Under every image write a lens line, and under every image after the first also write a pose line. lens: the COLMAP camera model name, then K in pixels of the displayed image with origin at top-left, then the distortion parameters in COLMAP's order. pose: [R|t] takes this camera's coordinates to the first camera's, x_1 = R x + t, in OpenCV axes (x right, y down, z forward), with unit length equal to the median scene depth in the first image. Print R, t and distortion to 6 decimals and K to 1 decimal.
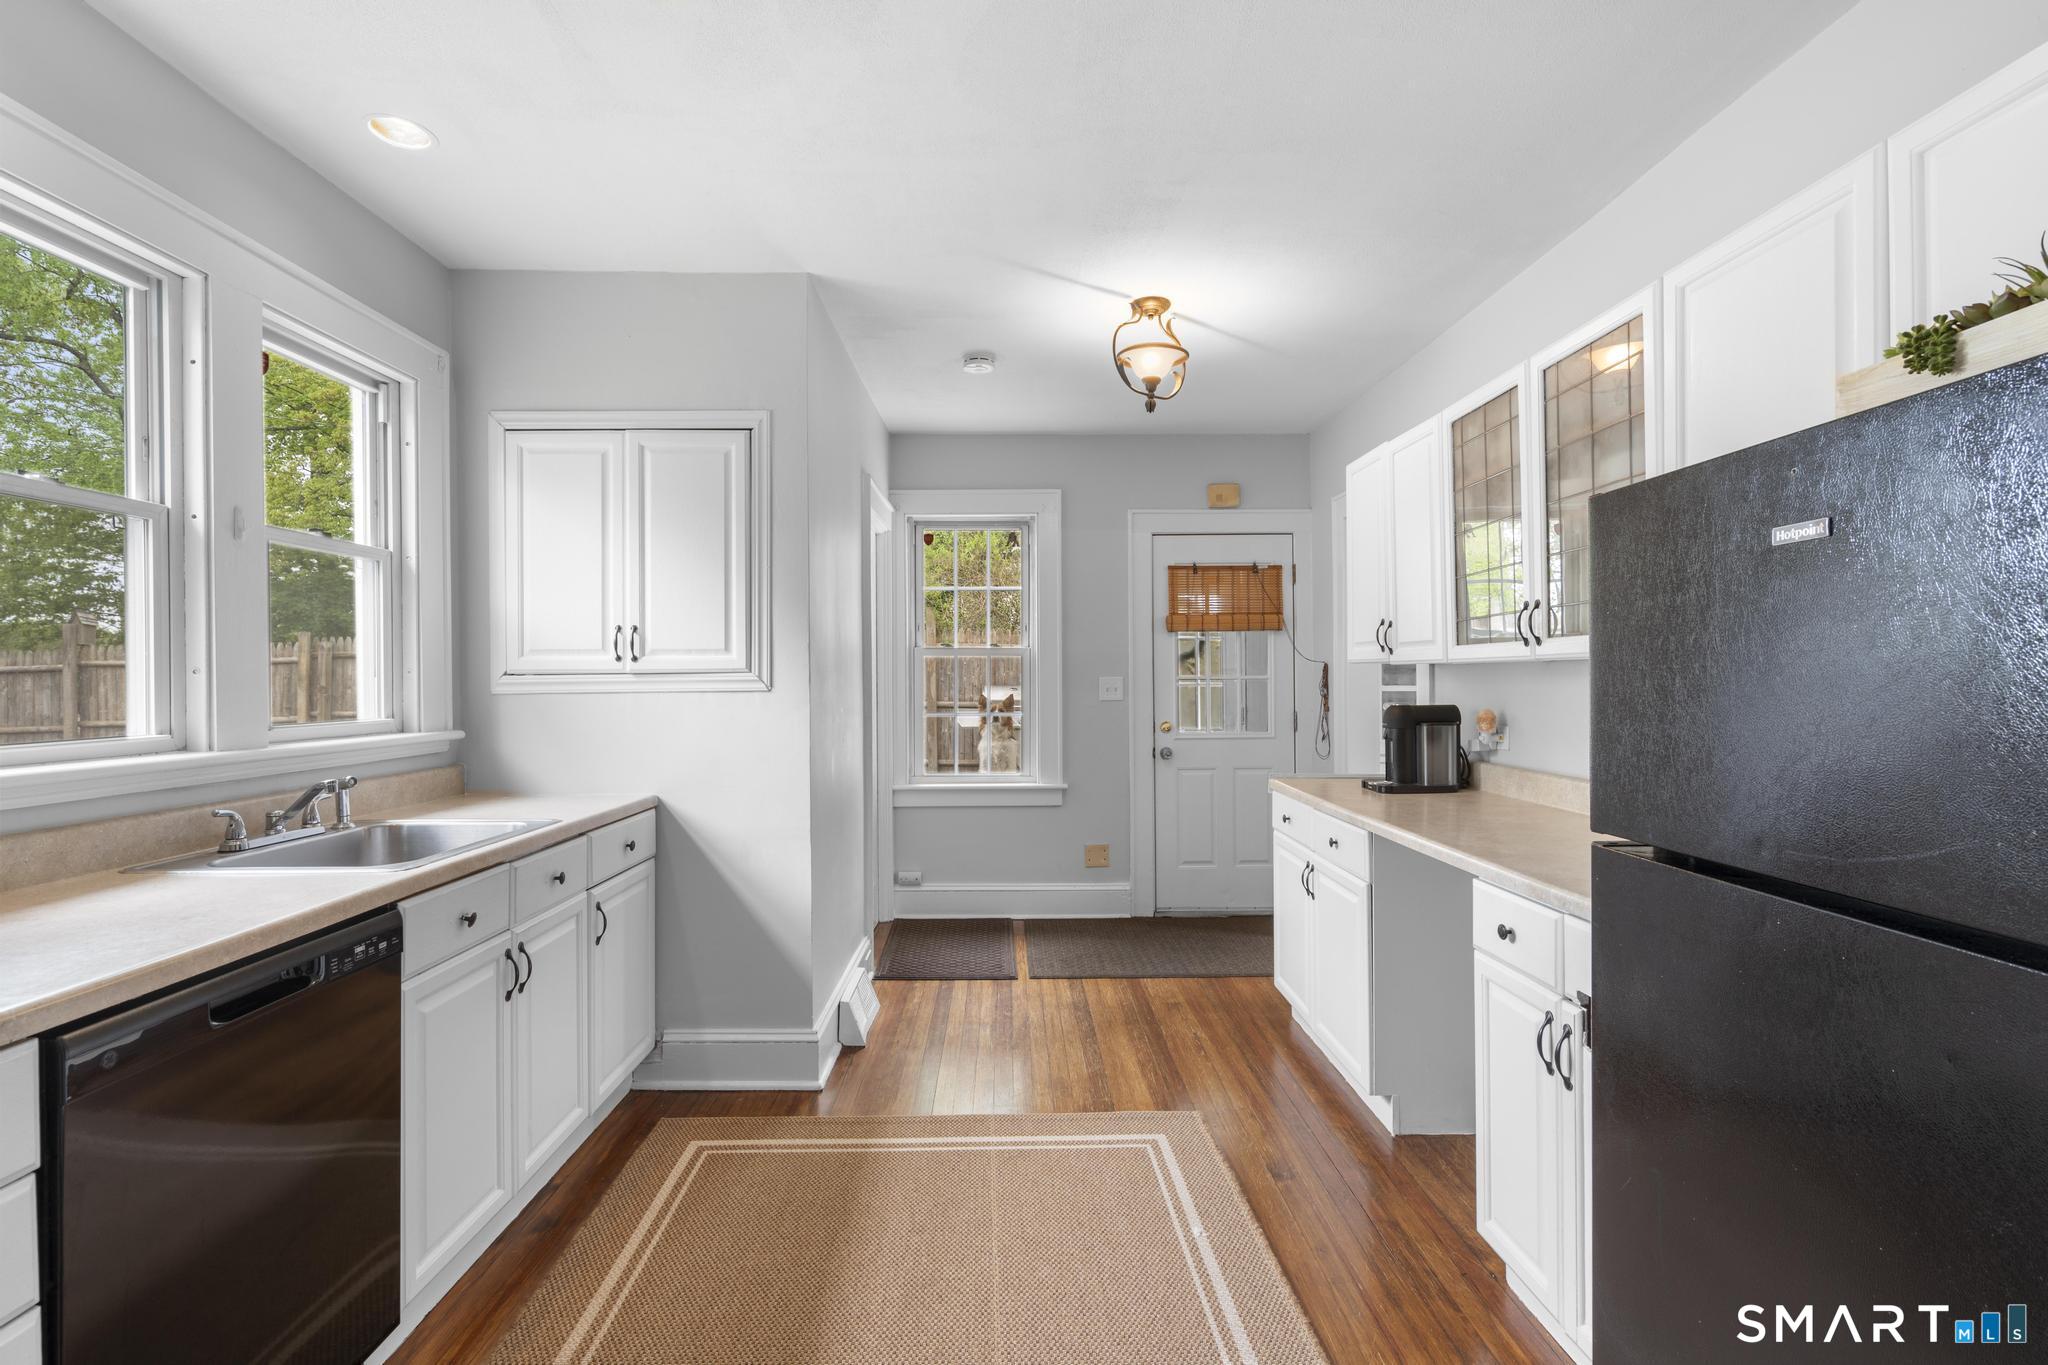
lens RADIAL K [[915.2, 0, 1015.8], [0, 915.2, 673.7], [0, 0, 1]] dist [-0.007639, 0.003710]
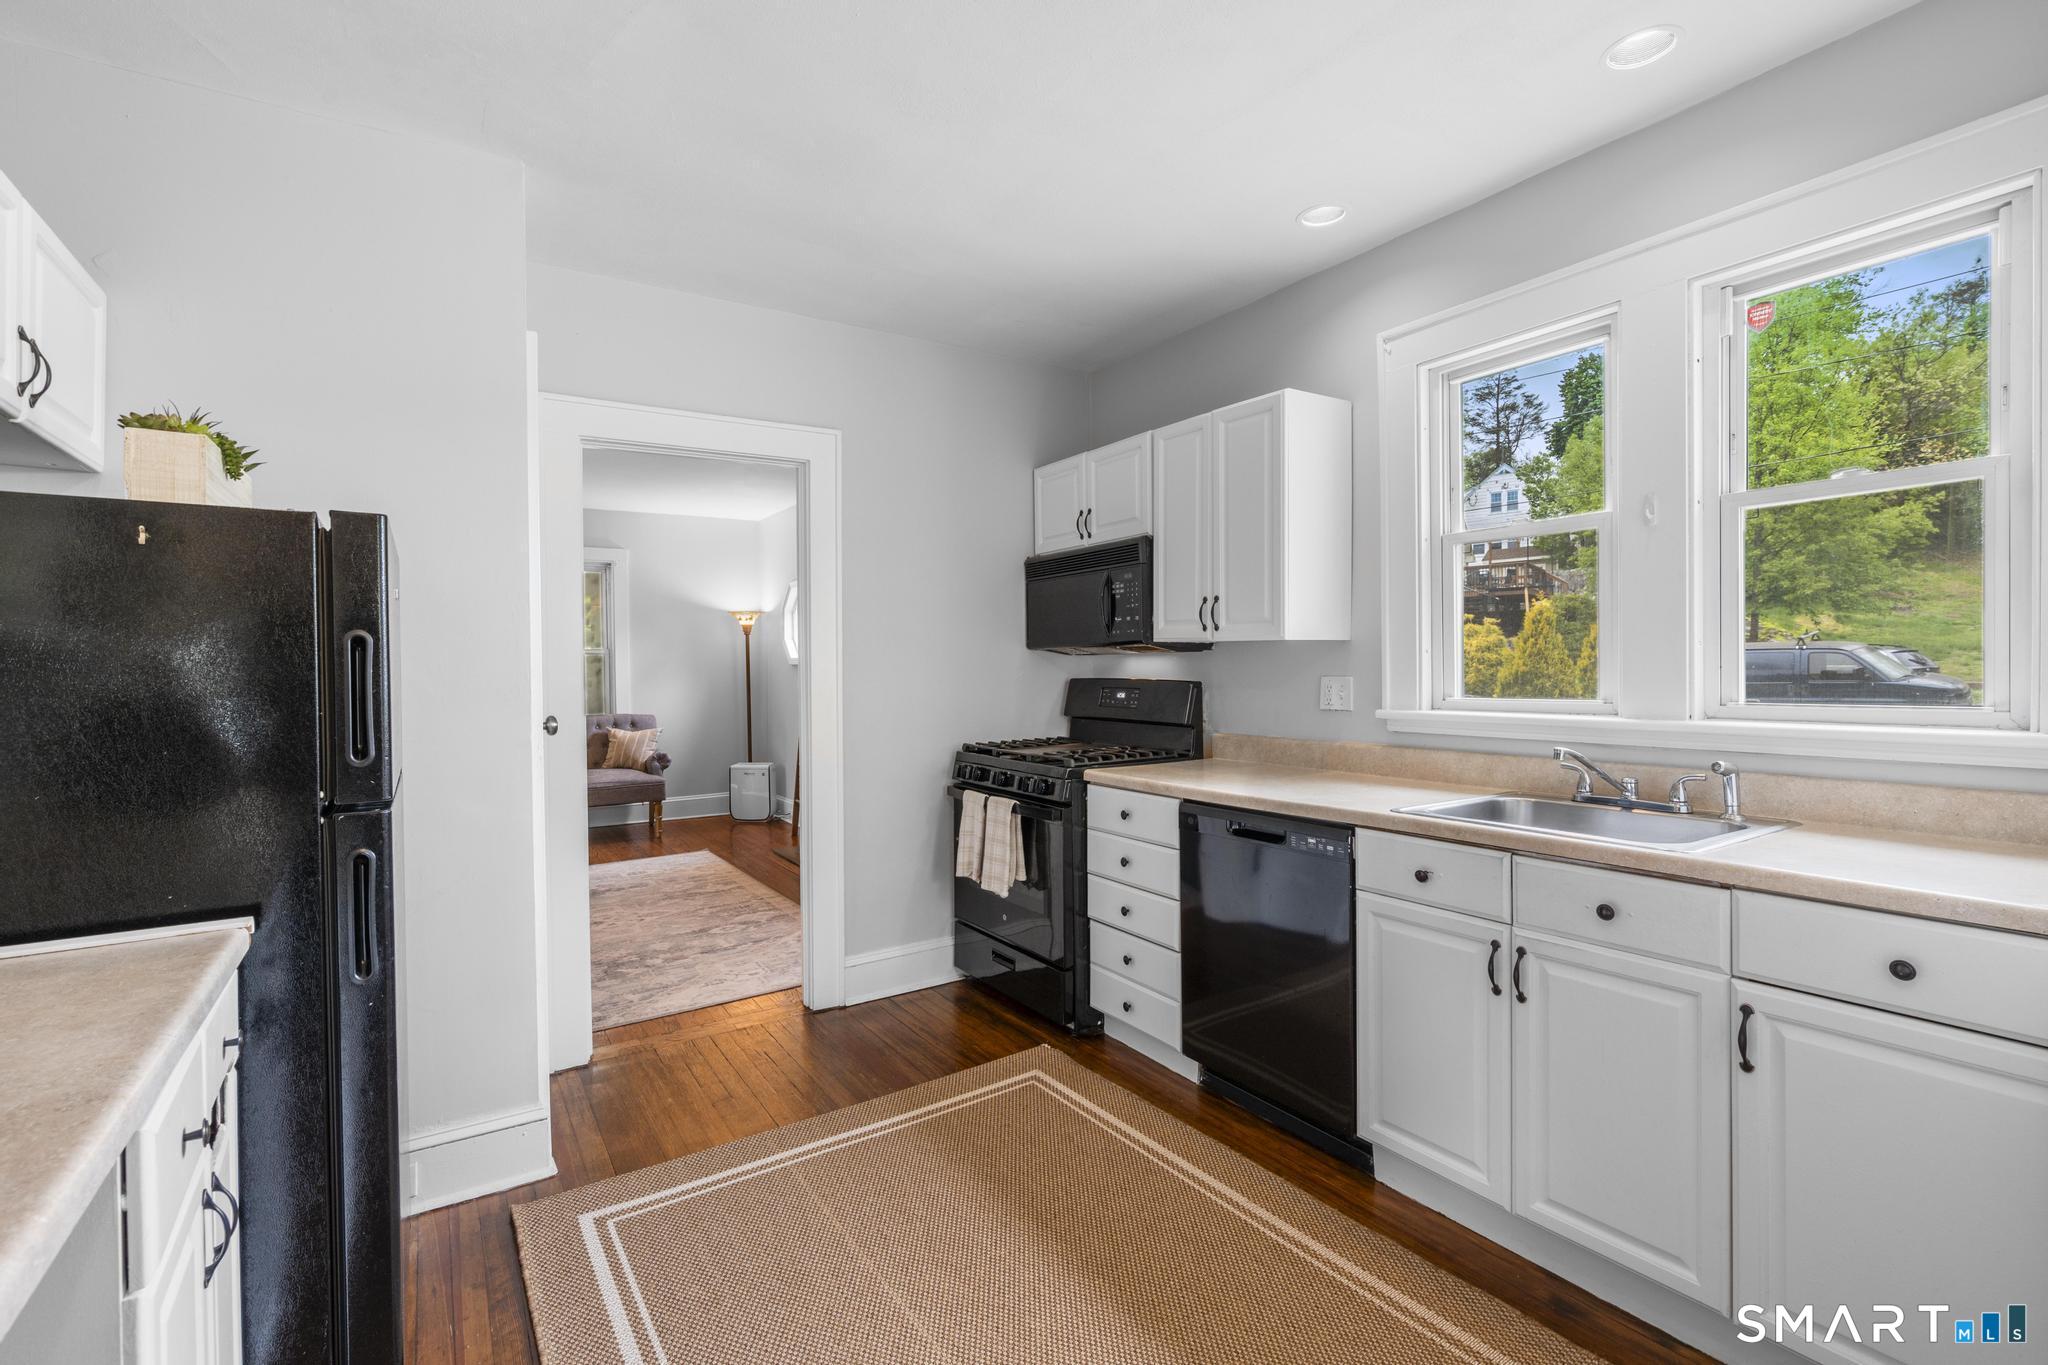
lens RADIAL K [[915.2, 0, 1021.1], [0, 915.2, 682.6], [0, 0, 1]] dist [-0.007639, 0.003710]
pose [[-0.840892, 0.019252, -0.540860, 0.258241], [0.014572, 0.999810, 0.012934, 0.009837], [0.541006, 0.002995, -0.841013, 1.074634]]
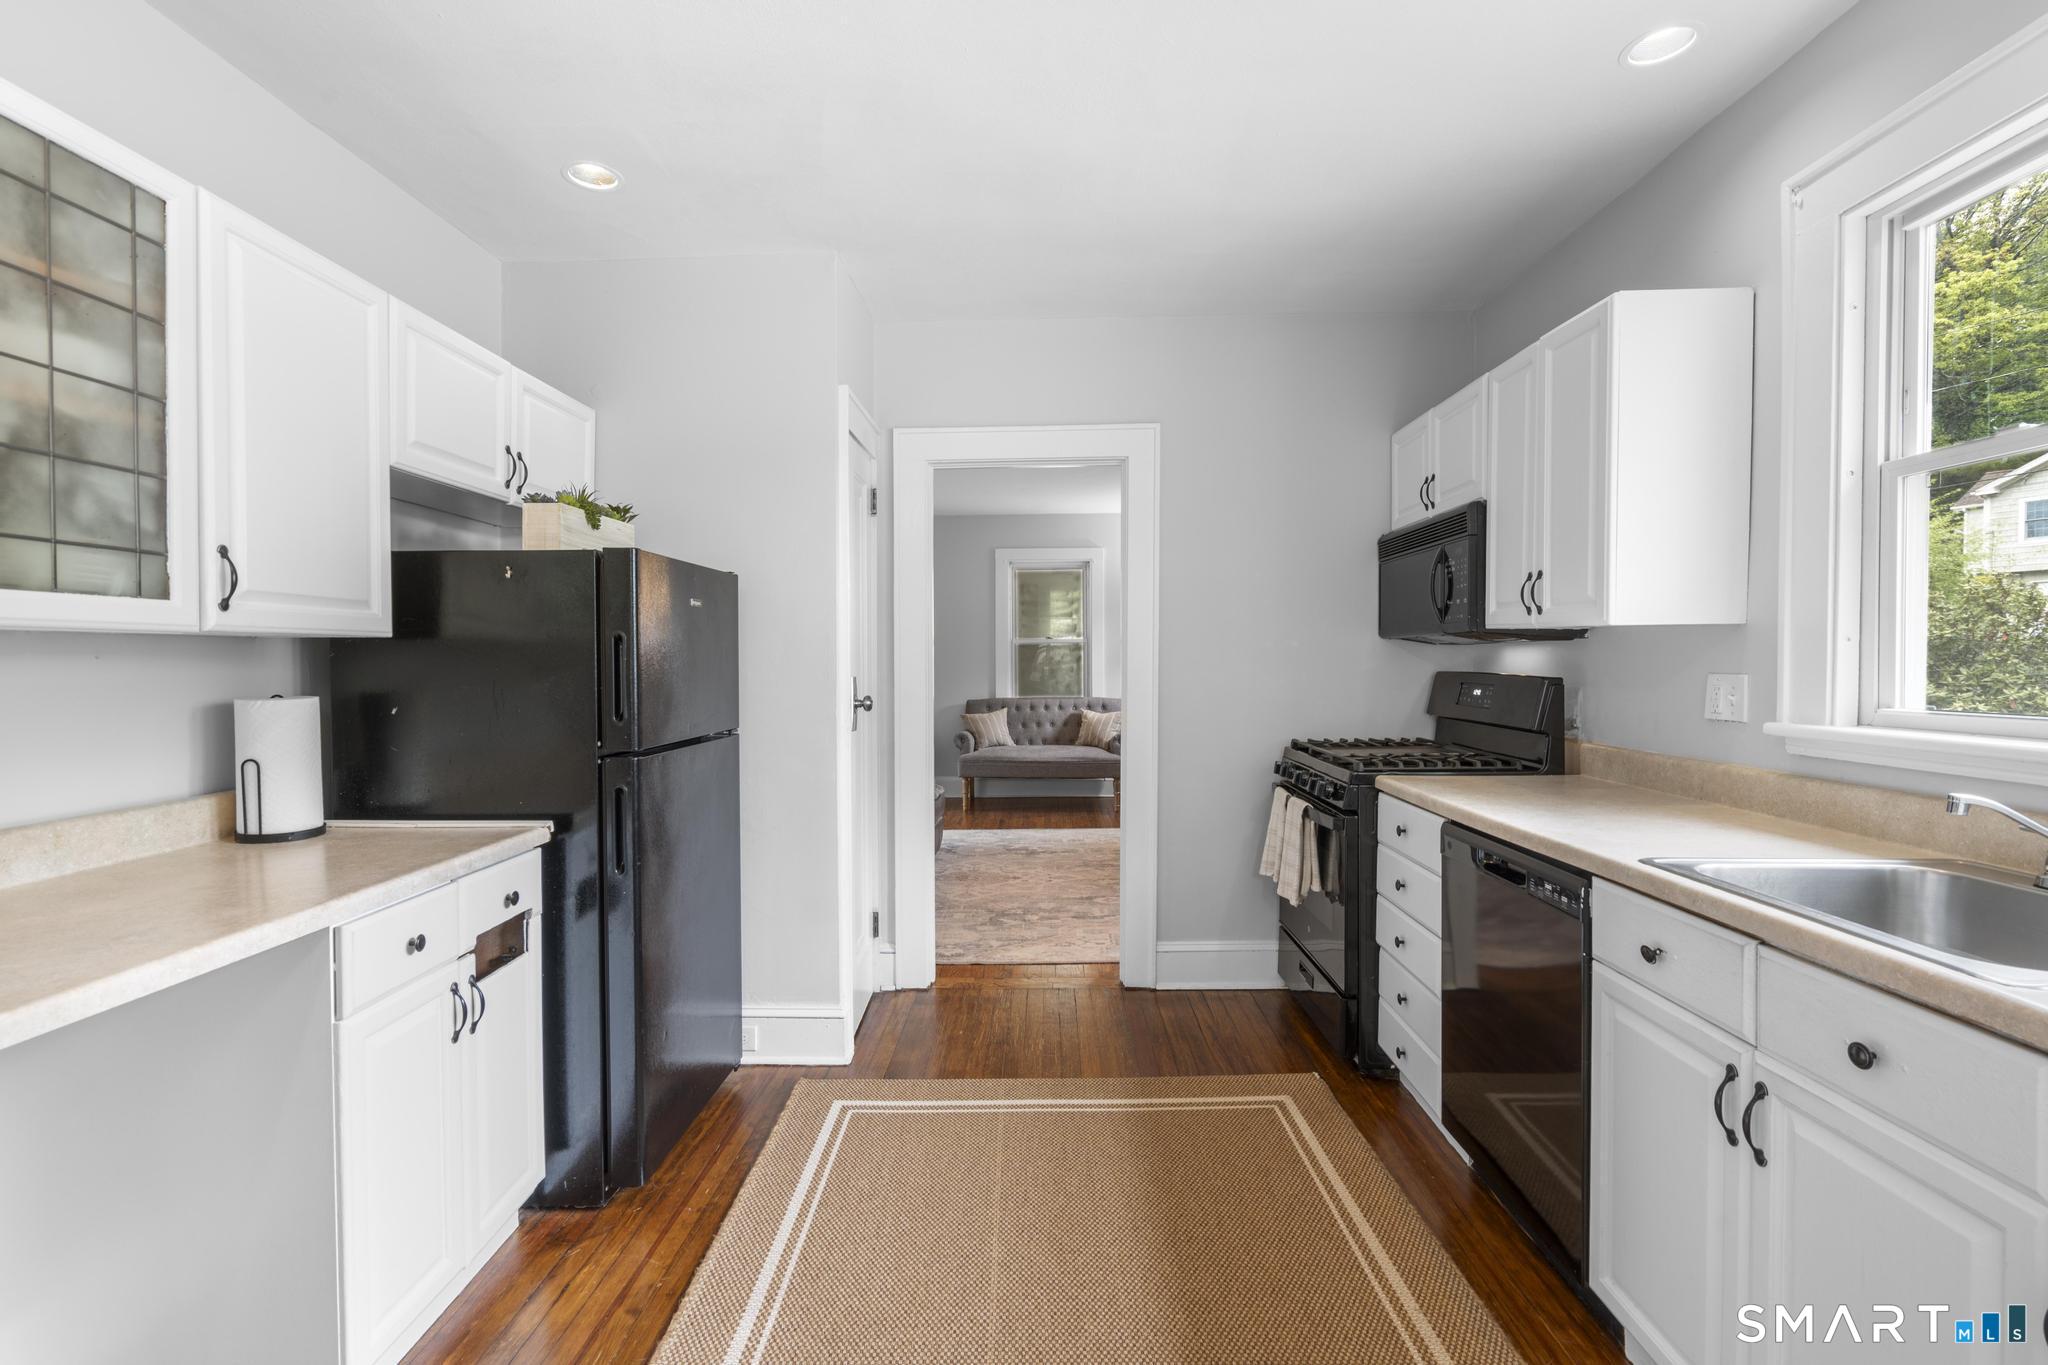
lens RADIAL K [[915.2, 0, 1025.1], [0, 915.2, 684.0], [0, 0, 1]] dist [-0.007639, 0.003710]
pose [[-0.999529, 0.005289, 0.030217, -0.053205], [0.005946, 0.999747, 0.021697, 0.010009], [-0.030094, 0.021867, -0.999308, 1.162399]]
